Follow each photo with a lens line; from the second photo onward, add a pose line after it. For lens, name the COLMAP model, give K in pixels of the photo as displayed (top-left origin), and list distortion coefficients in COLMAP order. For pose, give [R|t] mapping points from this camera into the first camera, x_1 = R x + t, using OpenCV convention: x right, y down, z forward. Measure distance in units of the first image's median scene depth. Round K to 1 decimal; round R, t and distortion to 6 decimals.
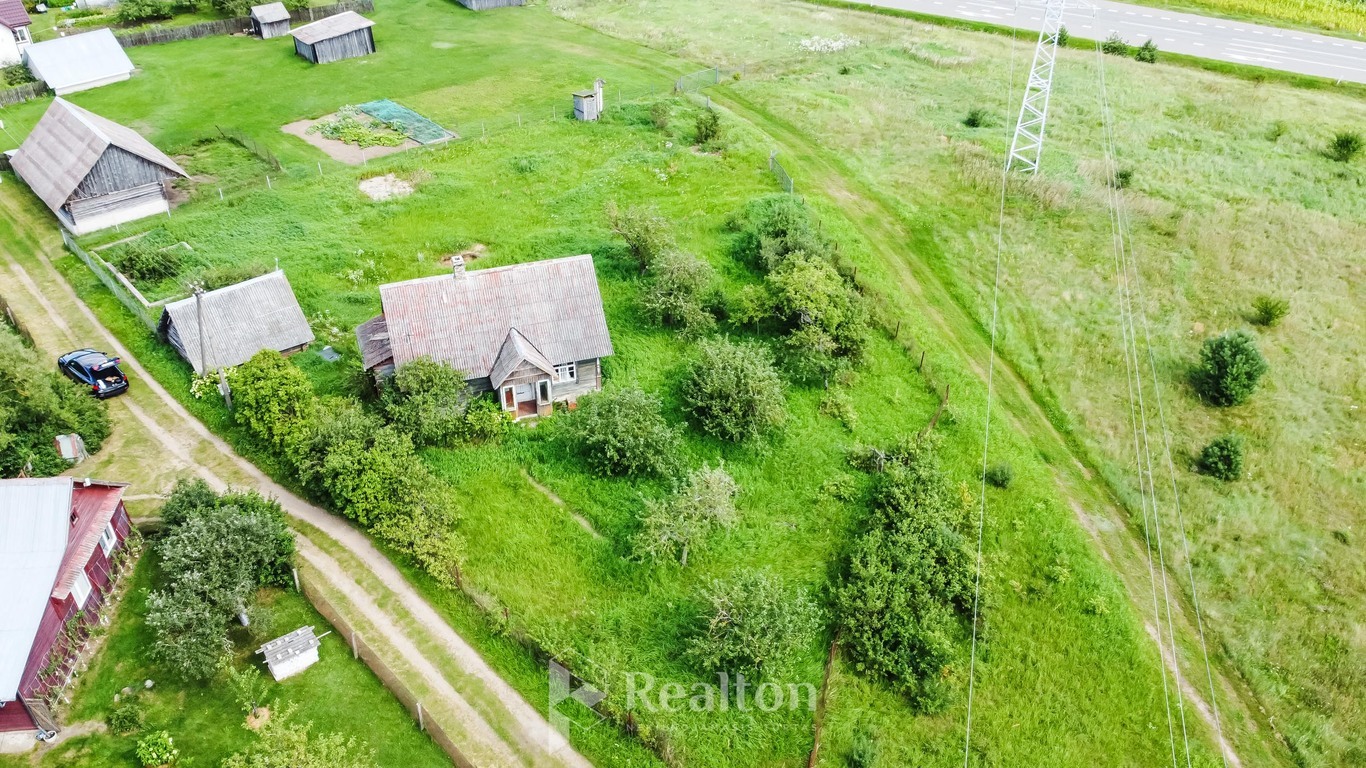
lens RADIAL K [[1039.2, 0, 683.0], [0, 1039.2, 384.0], [0, 0, 1]] dist [0.010901, -0.012949]
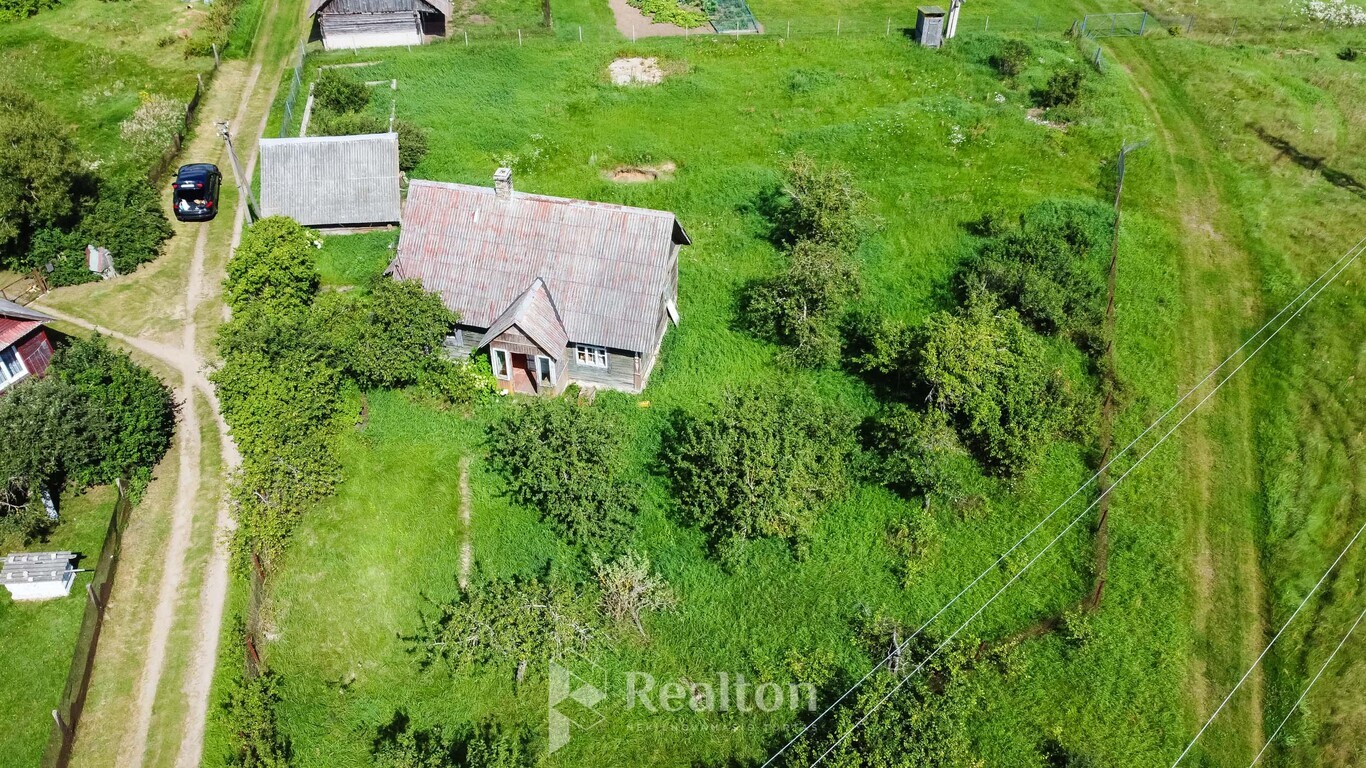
lens RADIAL K [[1039.2, 0, 683.0], [0, 1039.2, 384.0], [0, 0, 1]] dist [0.010901, -0.012949]
pose [[0.845550, 0.340312, -0.411380, 0.230836], [-0.303813, 0.940301, 0.153402, -0.112376], [0.439025, -0.004727, 0.898462, 0.308791]]
